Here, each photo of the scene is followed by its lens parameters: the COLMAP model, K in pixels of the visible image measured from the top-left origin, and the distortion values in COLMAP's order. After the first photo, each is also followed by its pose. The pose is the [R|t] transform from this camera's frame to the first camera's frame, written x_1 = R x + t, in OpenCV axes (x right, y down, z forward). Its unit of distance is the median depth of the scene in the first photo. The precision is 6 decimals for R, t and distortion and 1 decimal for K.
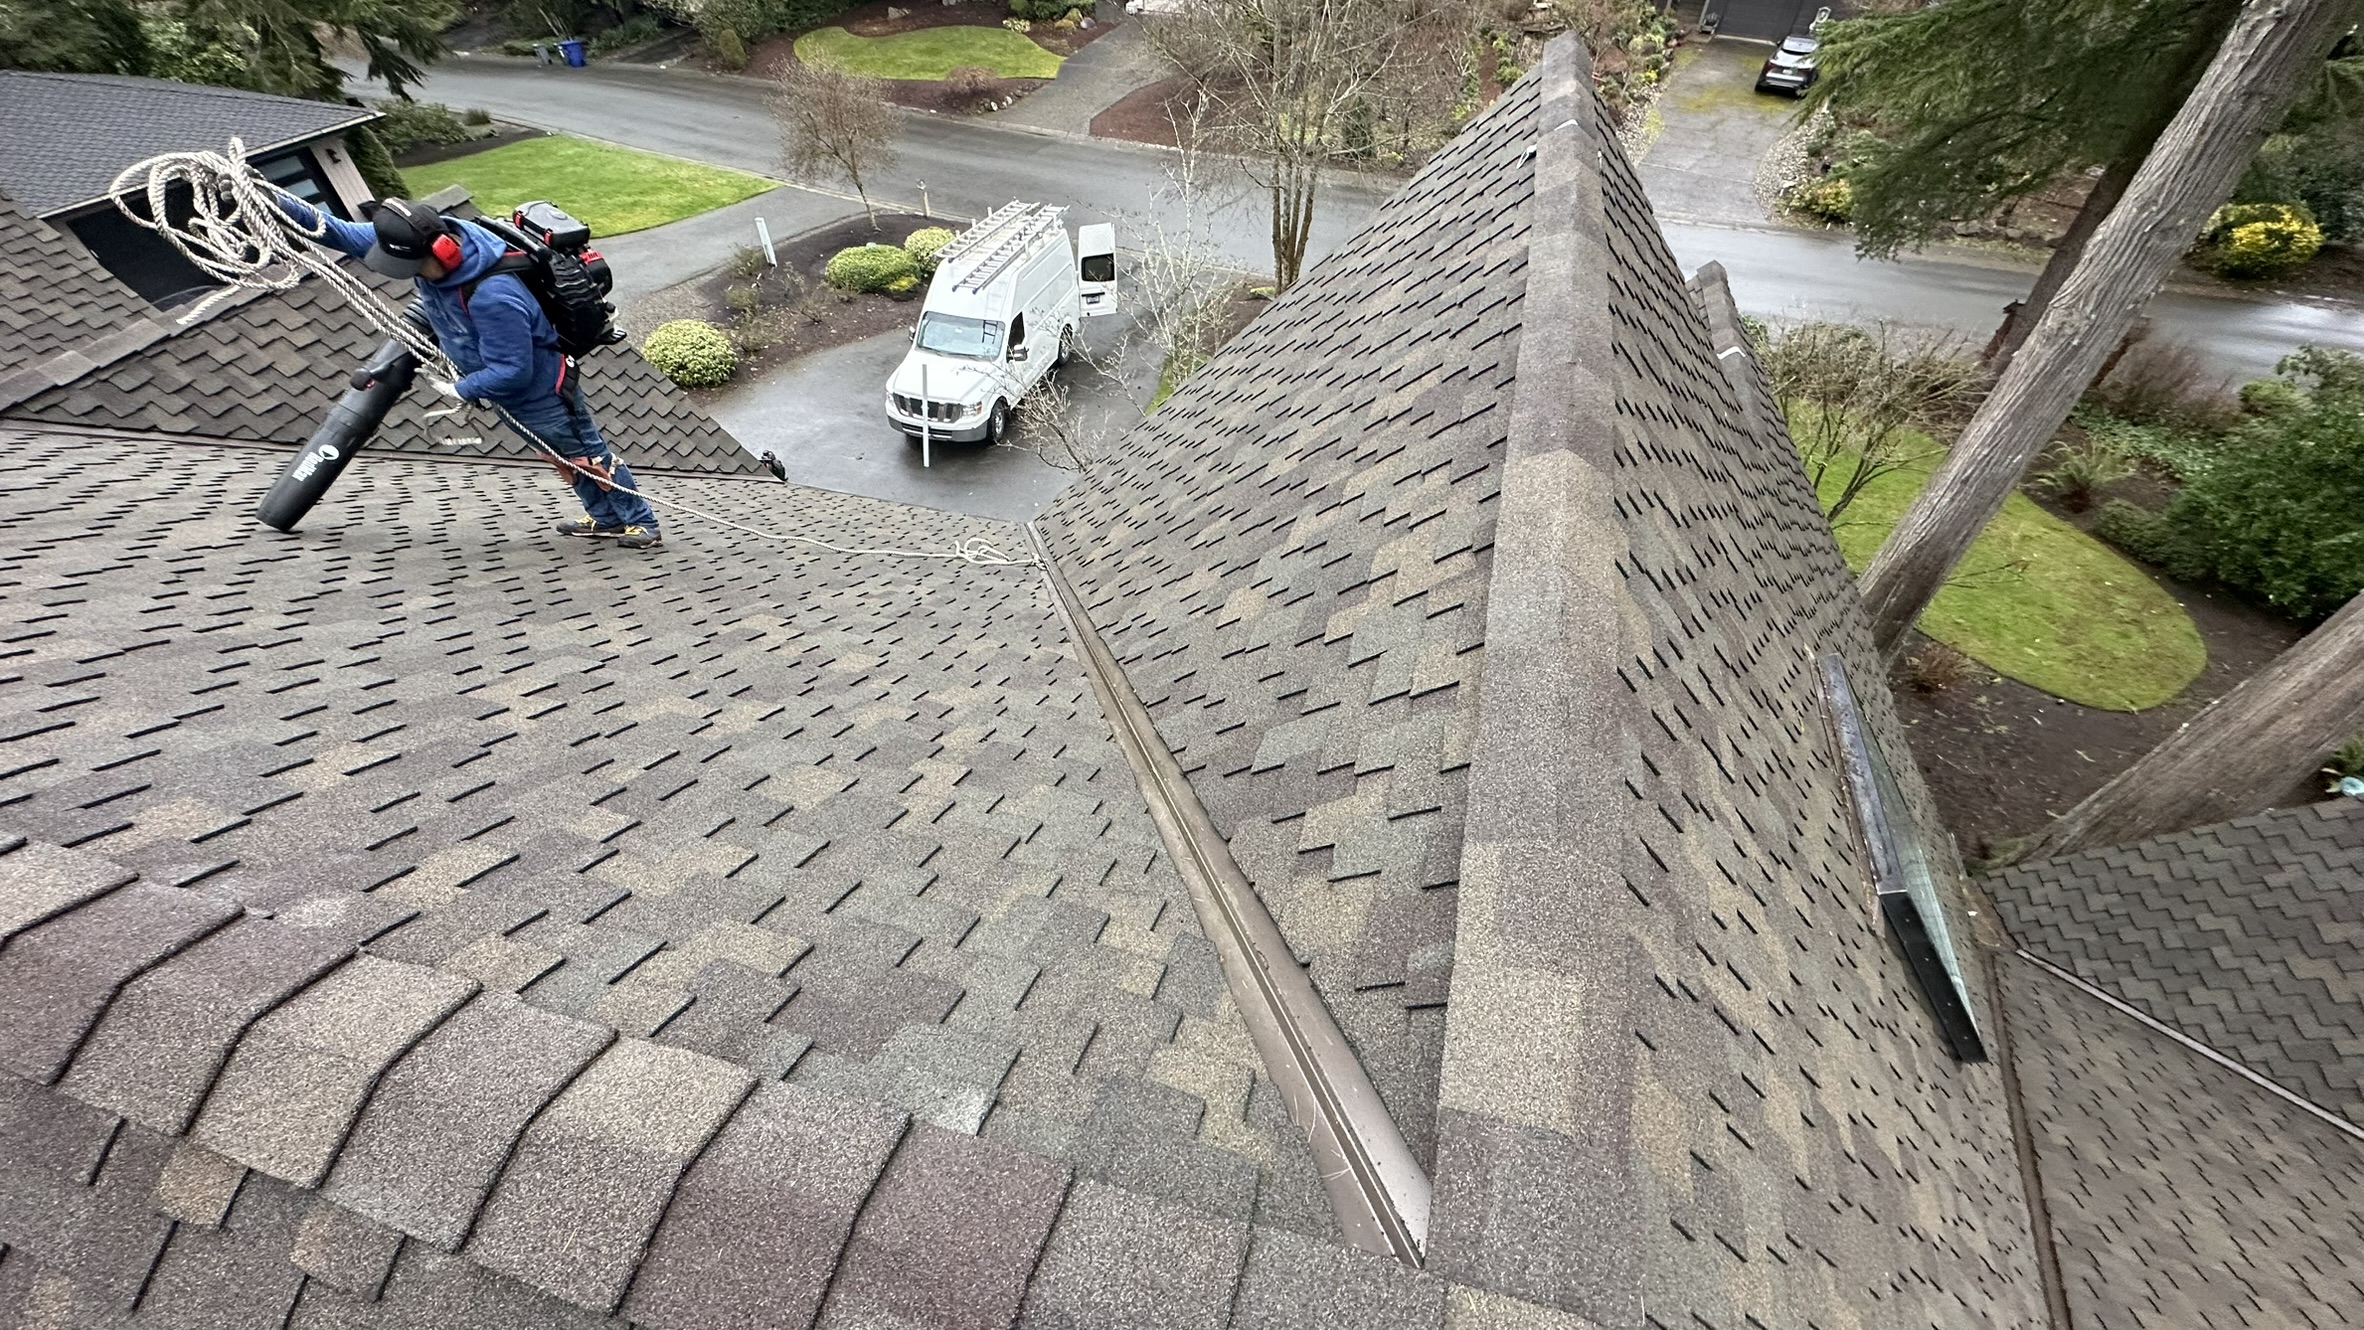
lens RADIAL K [[937.2, 0, 1179.1], [0, 937.2, 660.2], [0, 0, 1]] dist [0.001394, -0.000514]
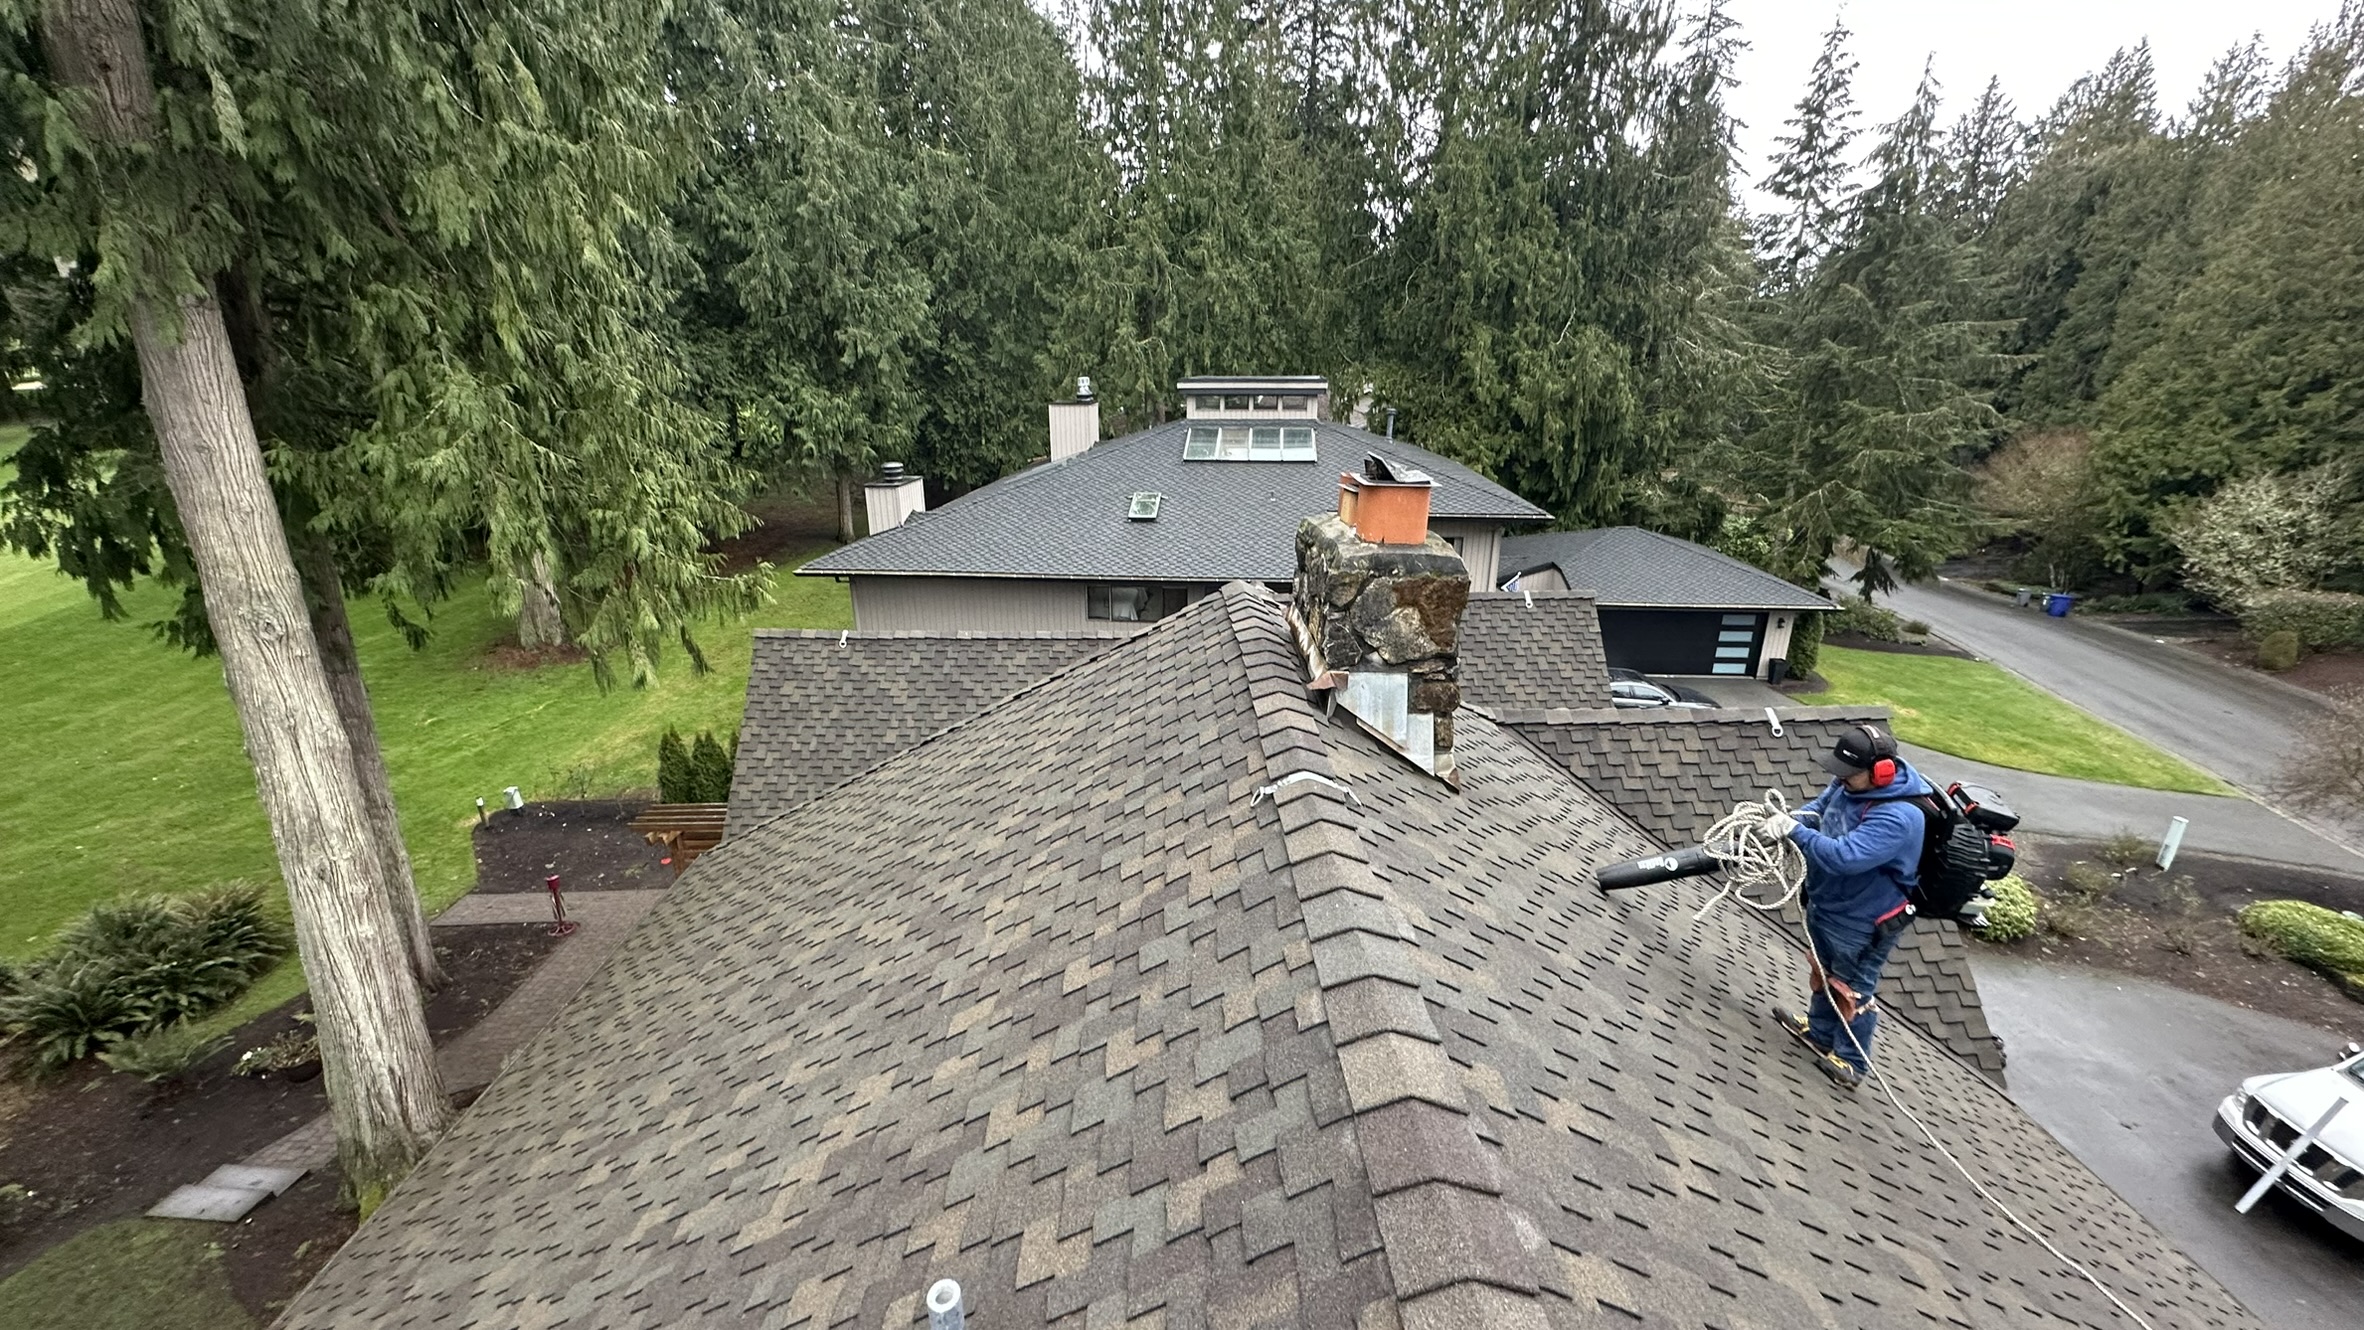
lens RADIAL K [[937.2, 0, 1181.3], [0, 937.2, 664.6], [0, 0, 1]] dist [0.001394, -0.000514]
pose [[0.295660, 0.308527, -0.904100, -0.028594], [-0.677233, 0.735181, 0.029412, -0.007214], [0.673751, 0.603590, 0.426308, -0.091277]]
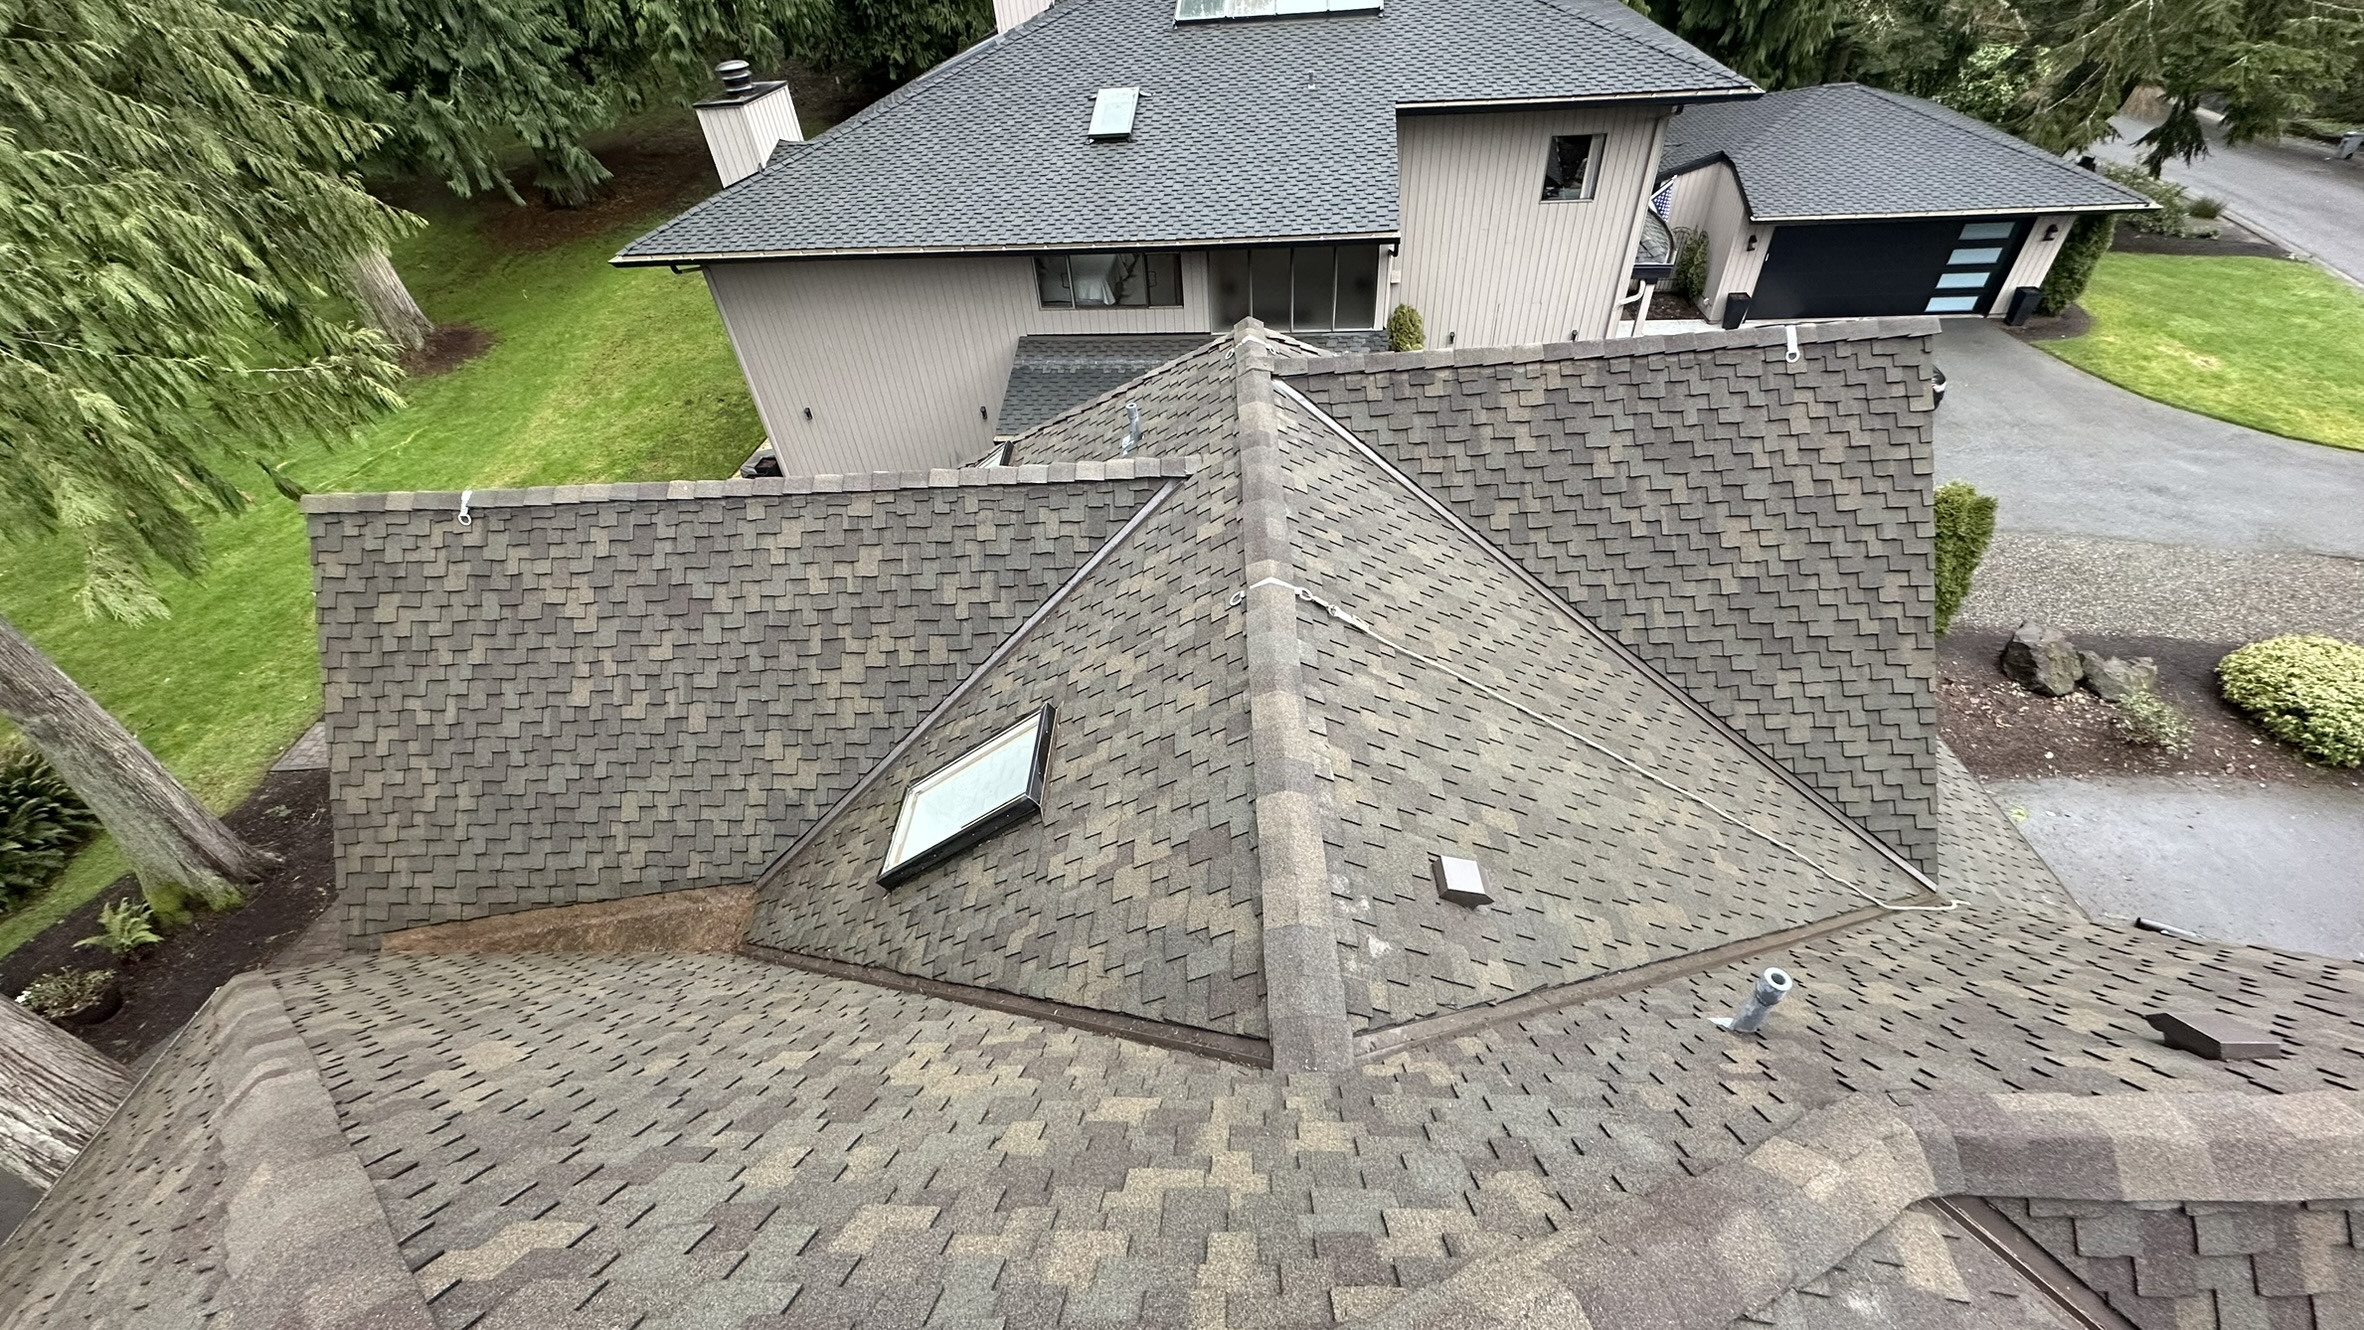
lens RADIAL K [[937.2, 0, 1183.2], [0, 937.2, 665.8], [0, 0, 1]] dist [0.001394, -0.000514]
pose [[0.266469, 0.629825, -0.729599, -1.051320], [-0.635370, 0.683996, 0.358404, -0.312715], [0.724775, 0.368062, 0.582436, 0.319201]]
